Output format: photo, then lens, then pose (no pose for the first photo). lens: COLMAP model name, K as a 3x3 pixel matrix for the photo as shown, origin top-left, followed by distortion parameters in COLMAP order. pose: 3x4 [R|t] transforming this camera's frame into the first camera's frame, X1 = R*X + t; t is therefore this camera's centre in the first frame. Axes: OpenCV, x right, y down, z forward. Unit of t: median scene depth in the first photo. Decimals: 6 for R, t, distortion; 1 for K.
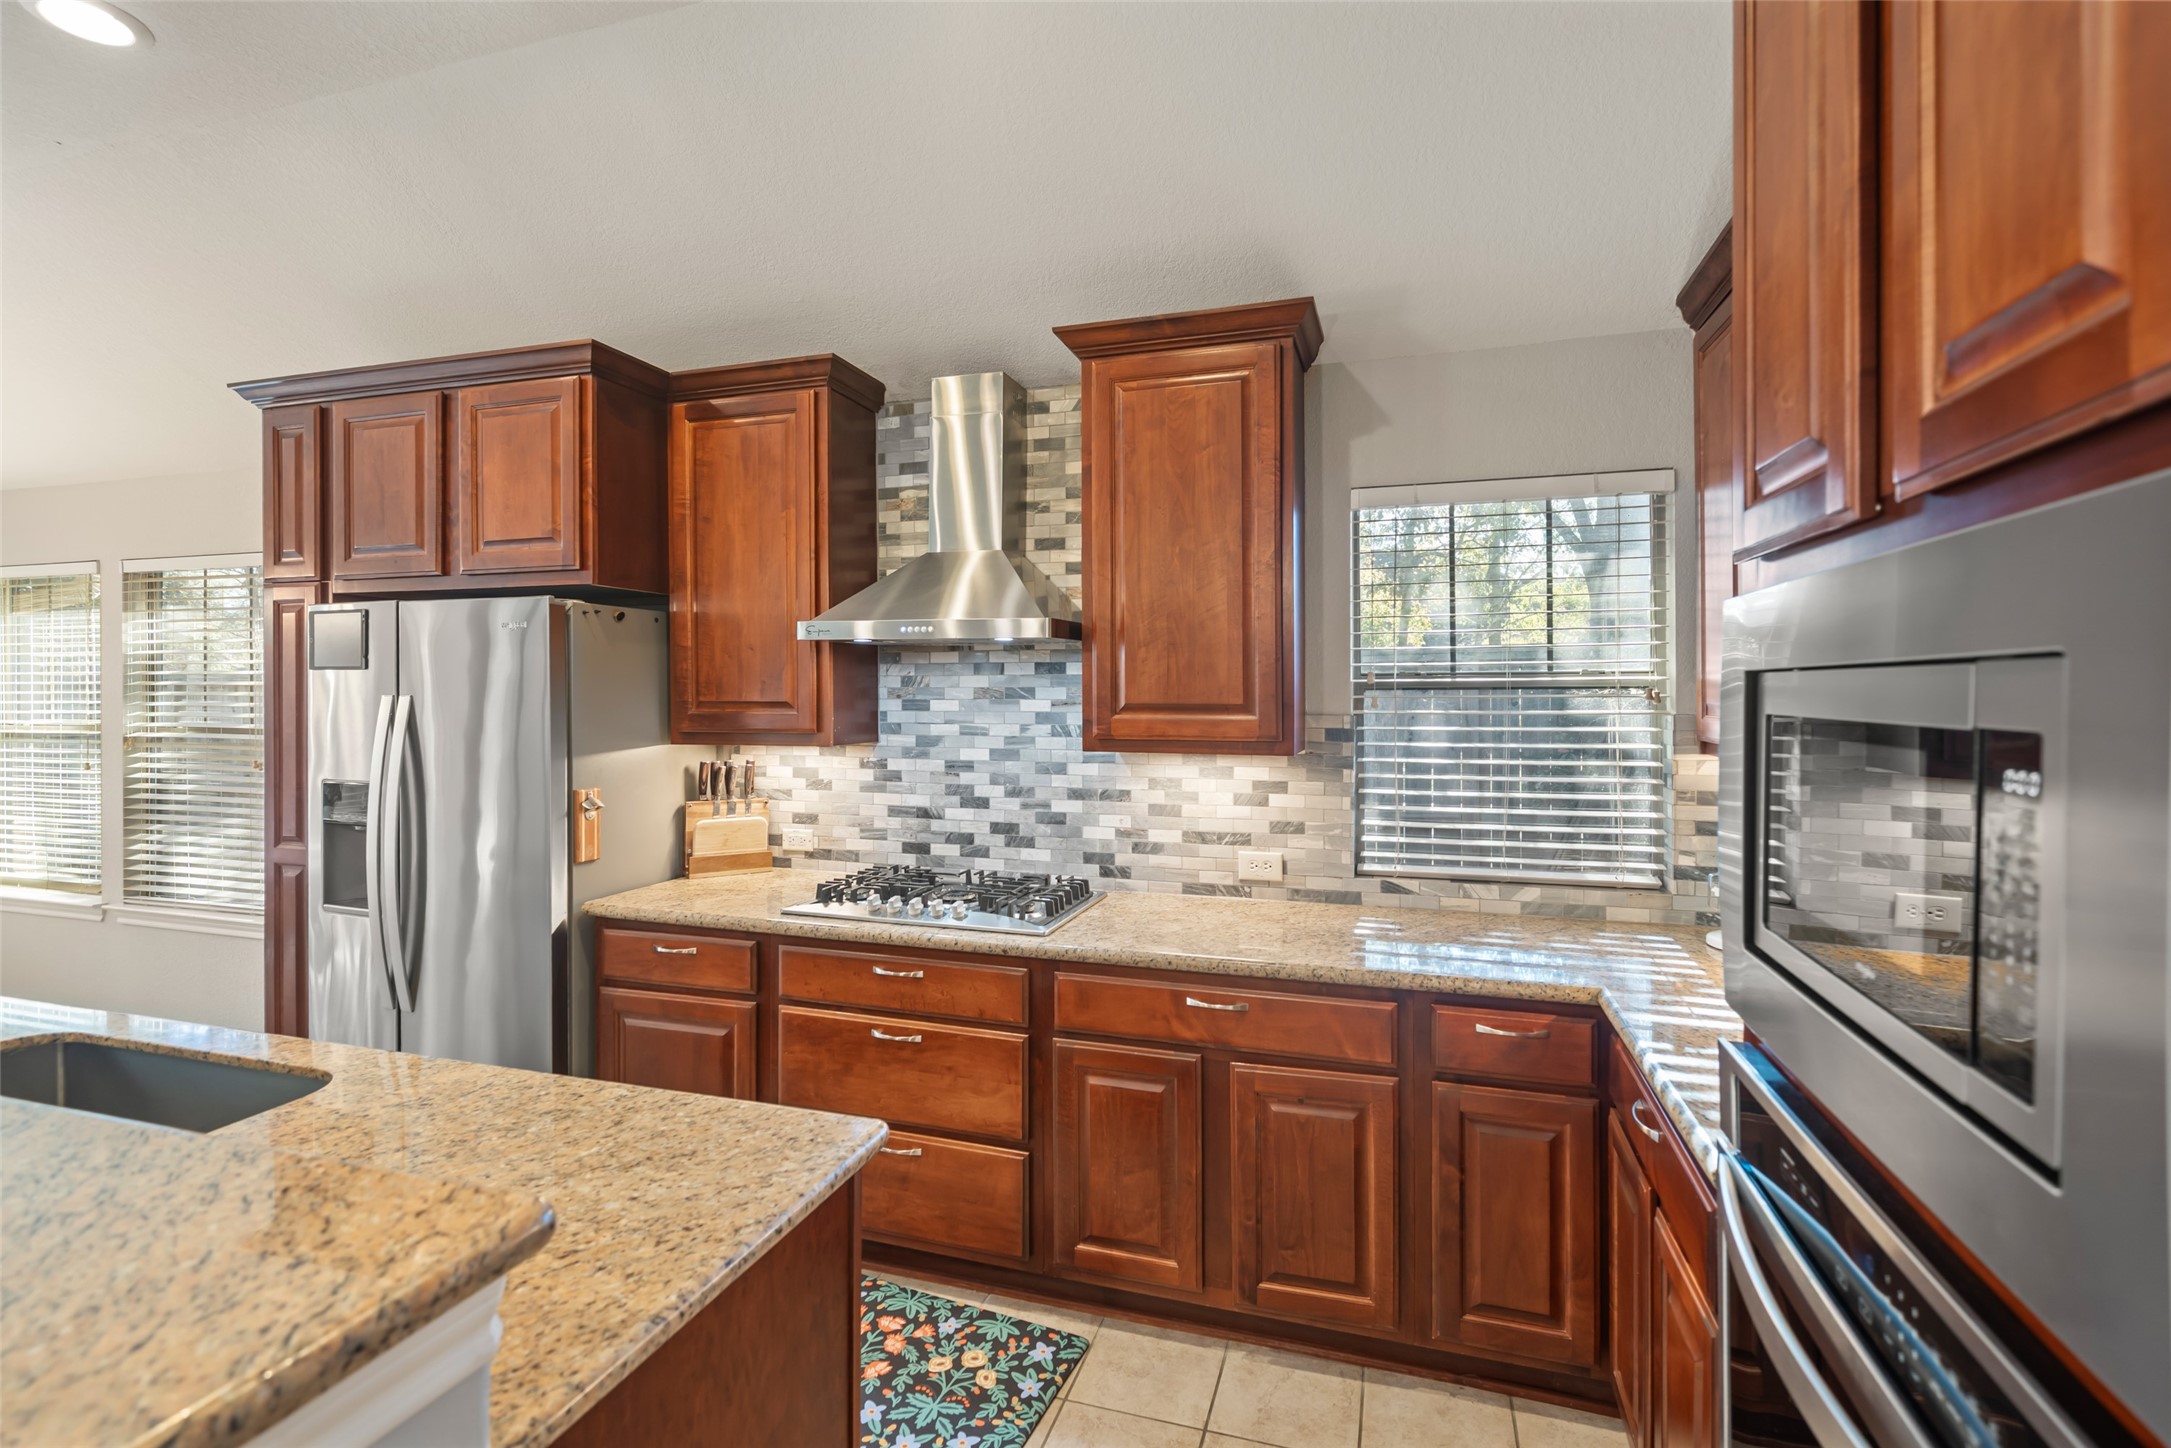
lens RADIAL K [[994.1, 0, 1090.2], [0, 994.1, 696.9], [0, 0, 1]] dist [0.000569, 0.000866]
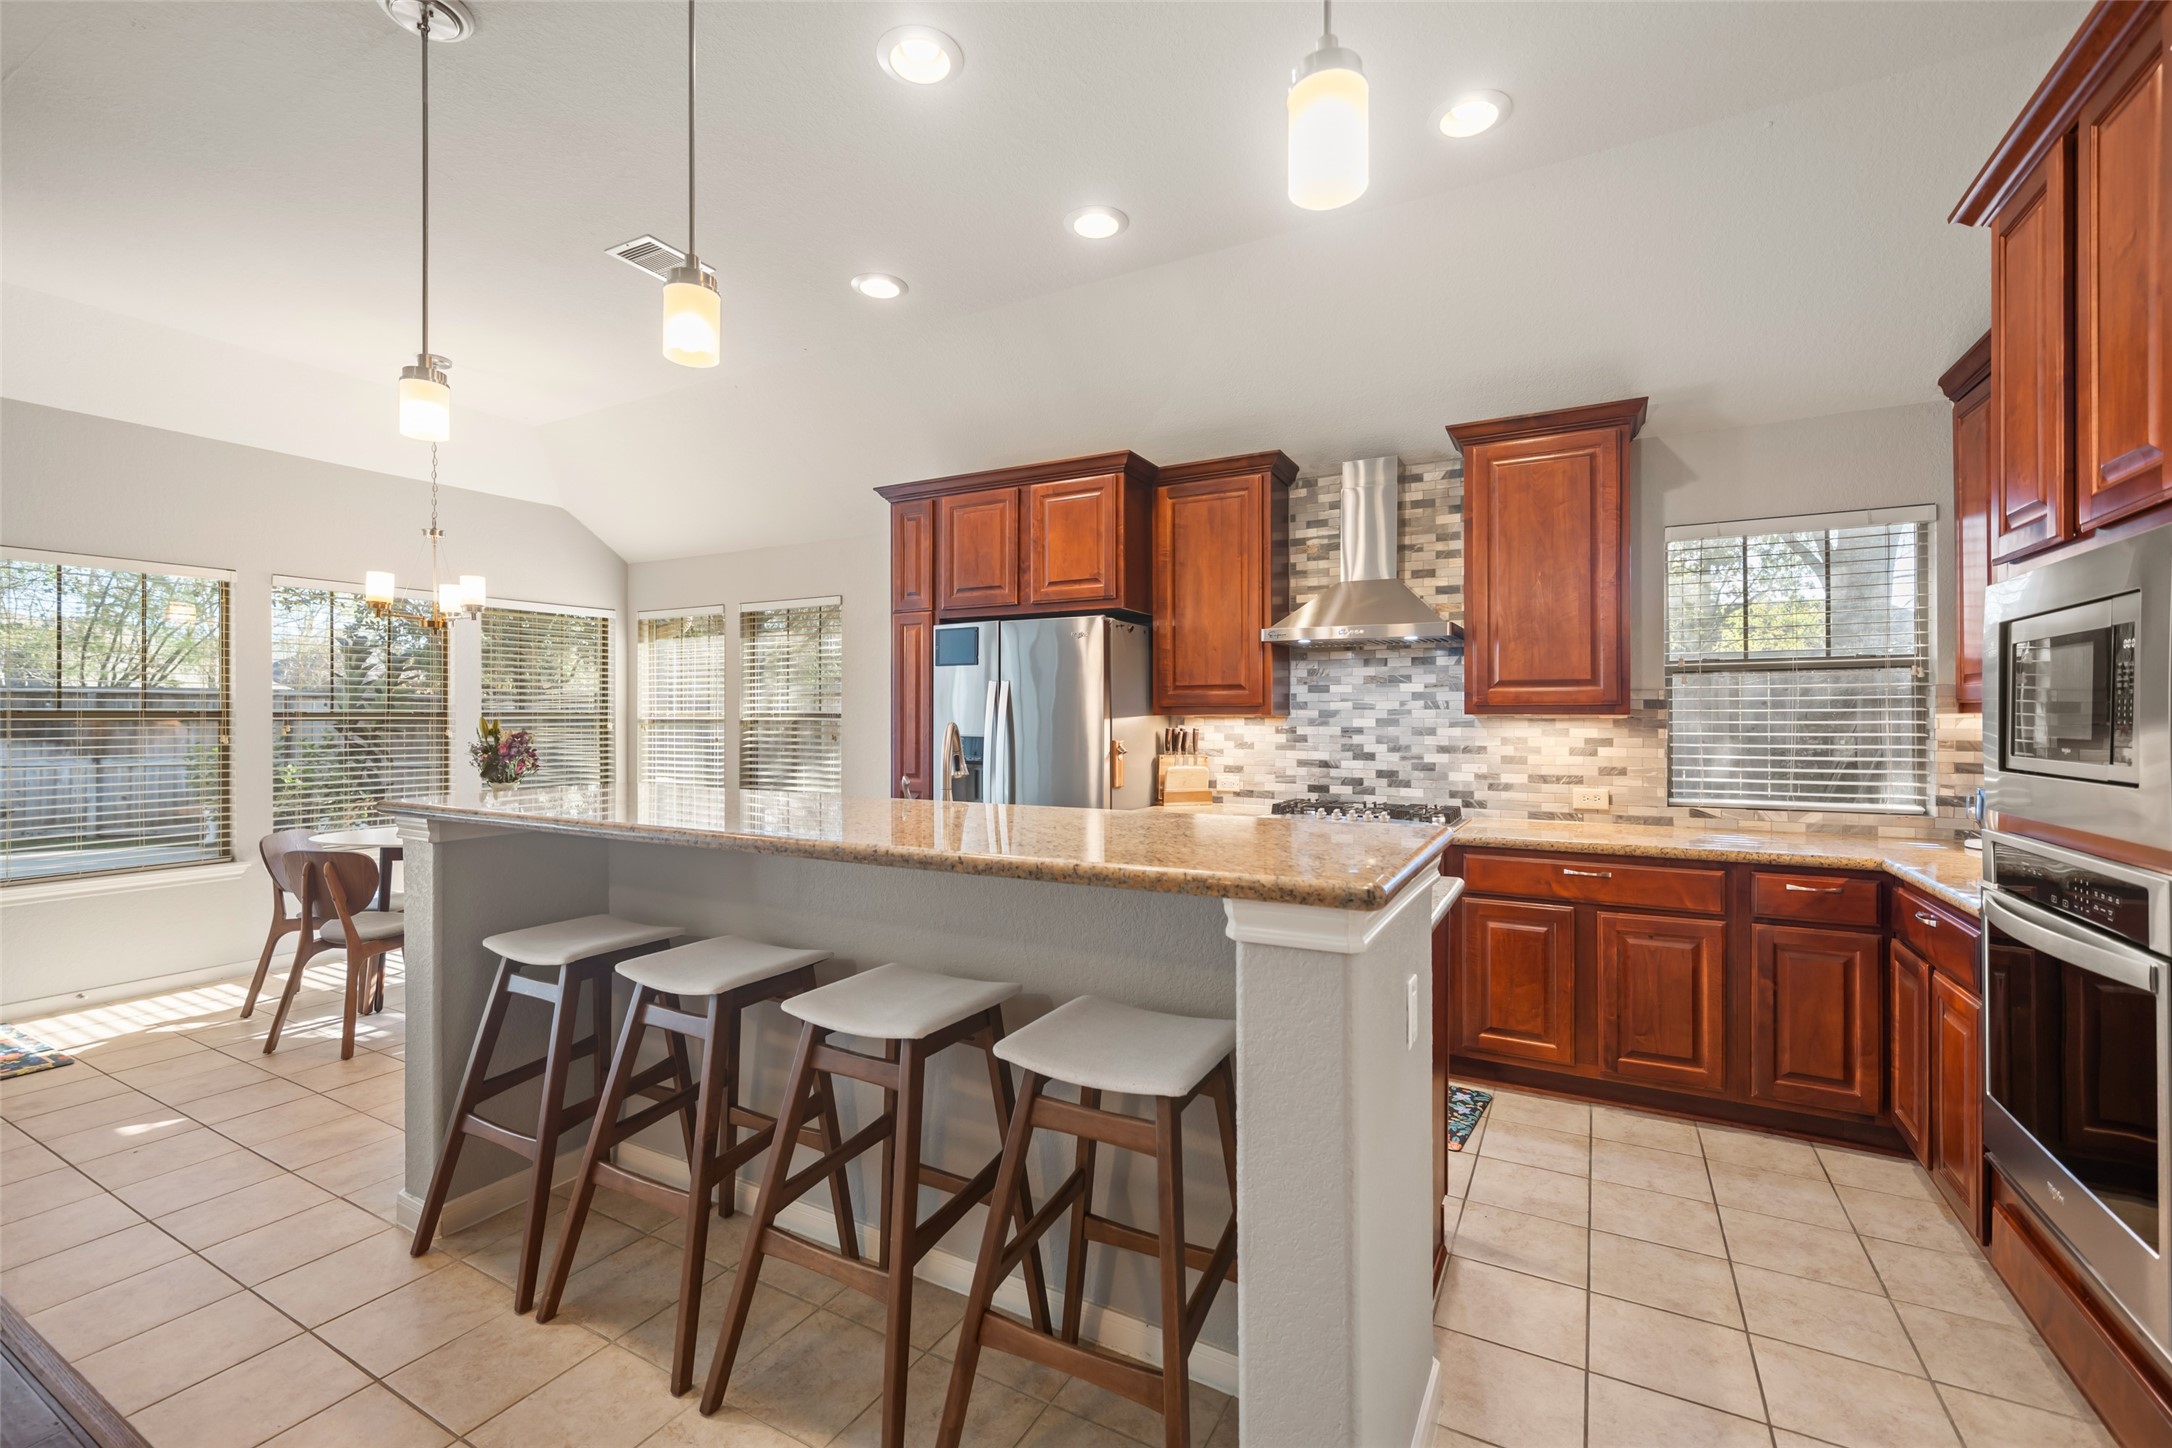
lens RADIAL K [[915.4, 0, 1090.1], [0, 915.4, 721.0], [0, 0, 1]] dist [-0.001050, 0.000081]
pose [[0.980759, 0.002278, -0.195211, -0.267452], [-0.002991, 0.999990, -0.003361, 0.066506], [0.195202, 0.003880, 0.980755, -0.399334]]
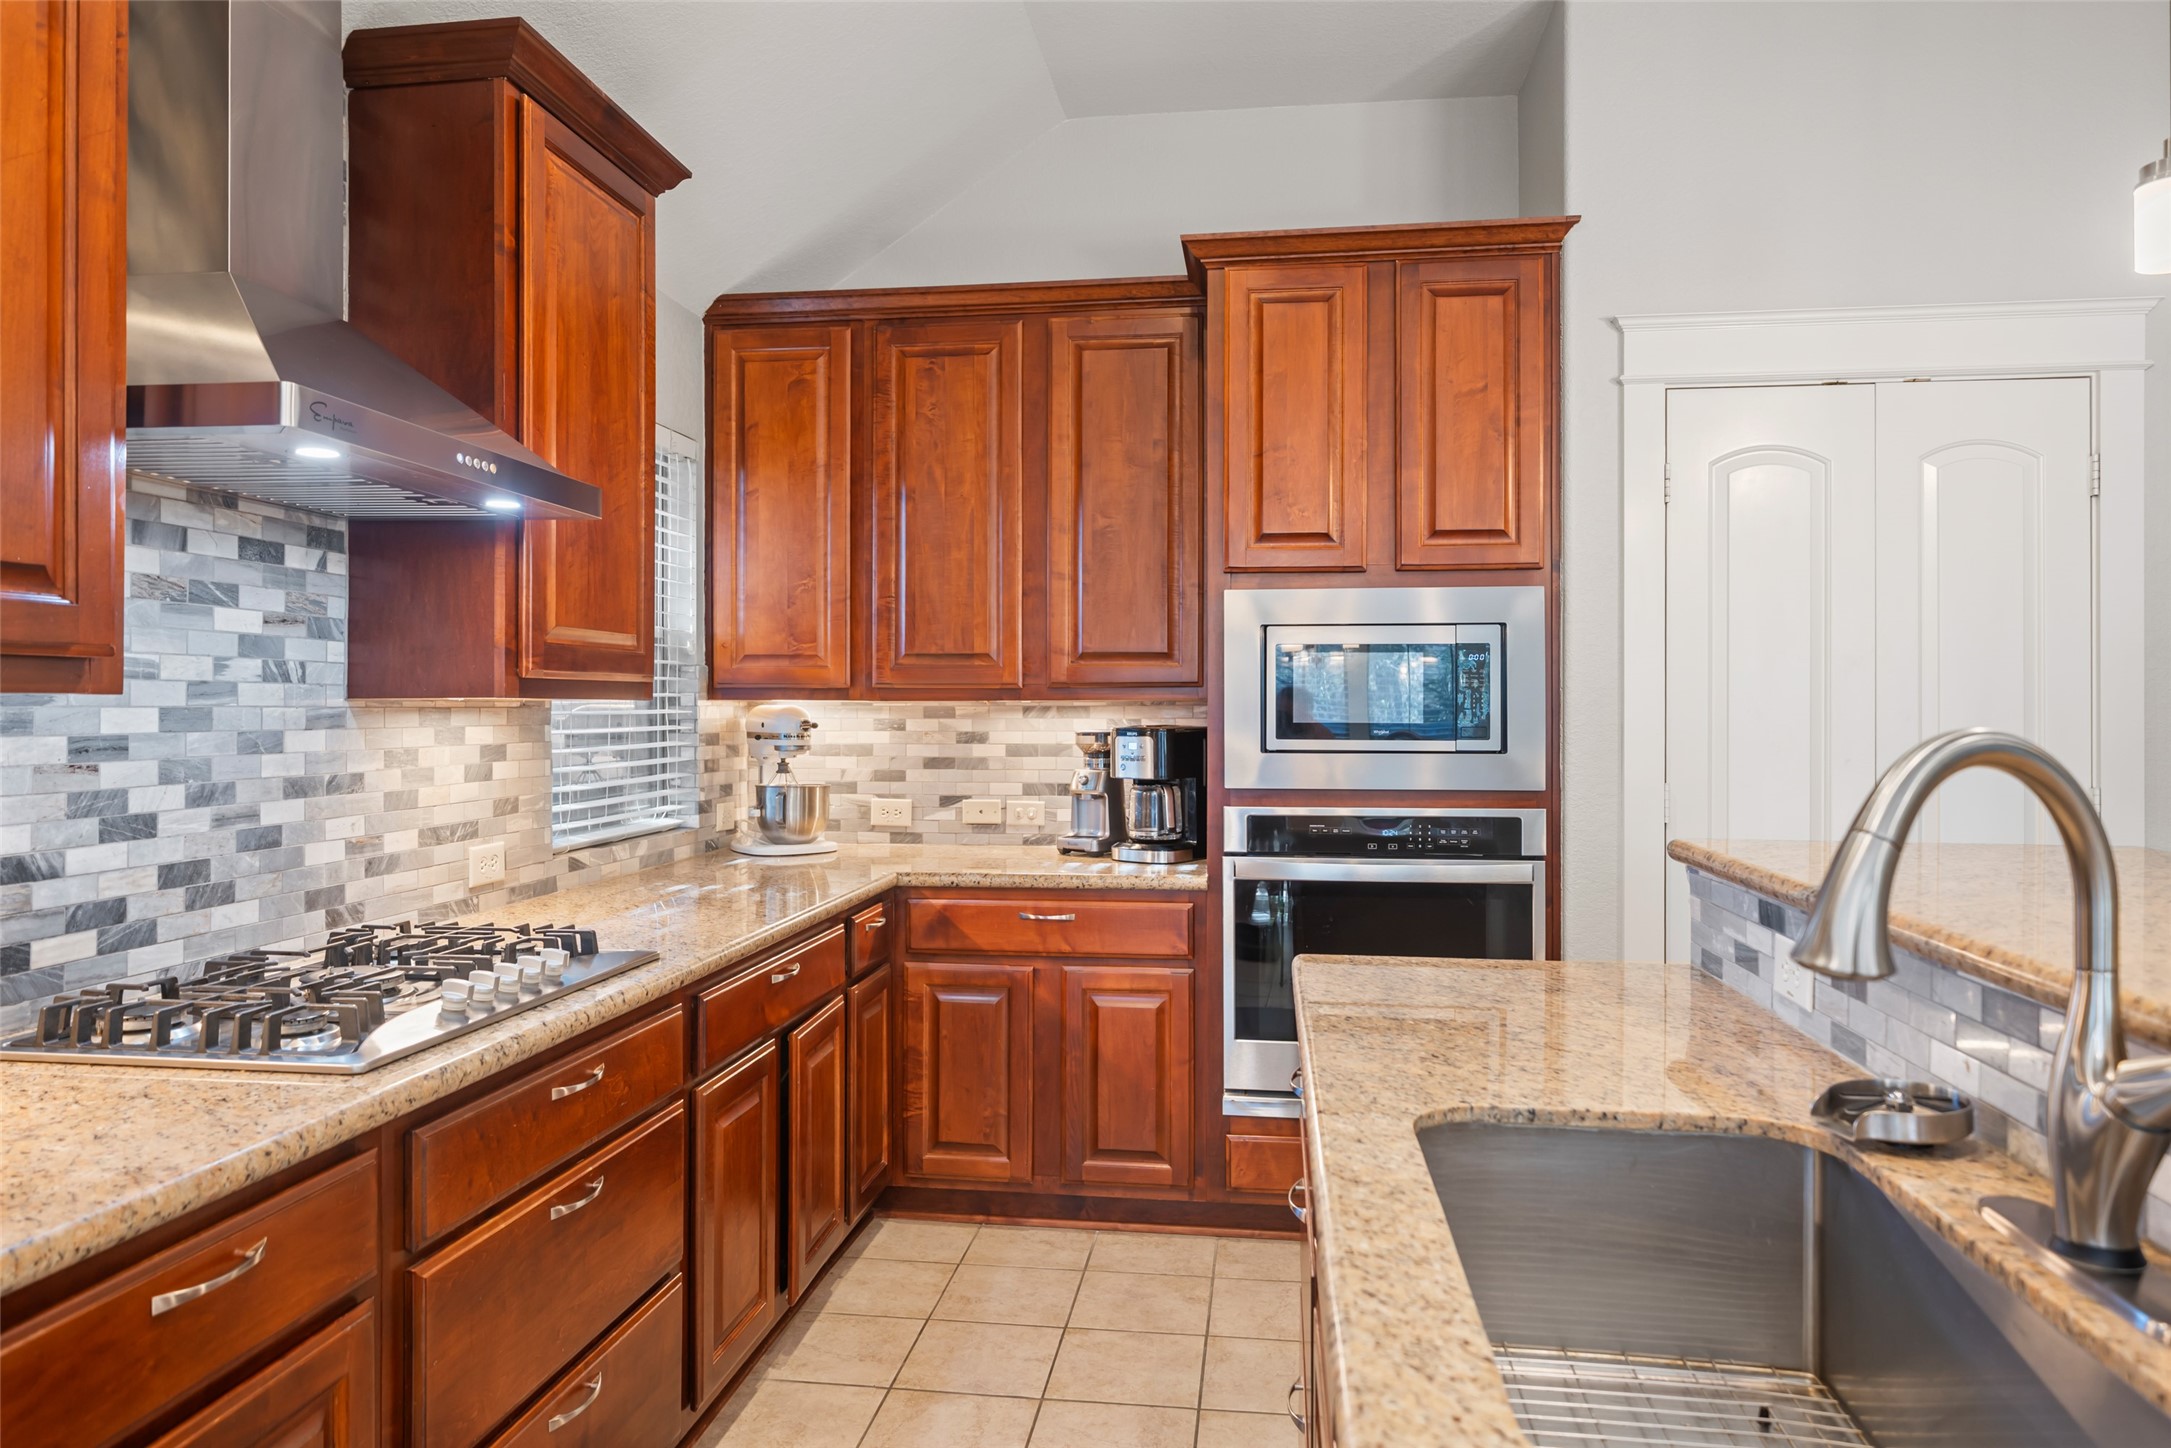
lens RADIAL K [[1388.0, 0, 1084.7], [0, 1388.0, 702.7], [0, 0, 1]] dist [0.004795, 0.000807]
pose [[-0.168320, 0.002587, 0.985729, -0.883590], [0.003455, 0.999992, -0.002034, 0.057043], [-0.985726, 0.003064, -0.168327, 0.739563]]
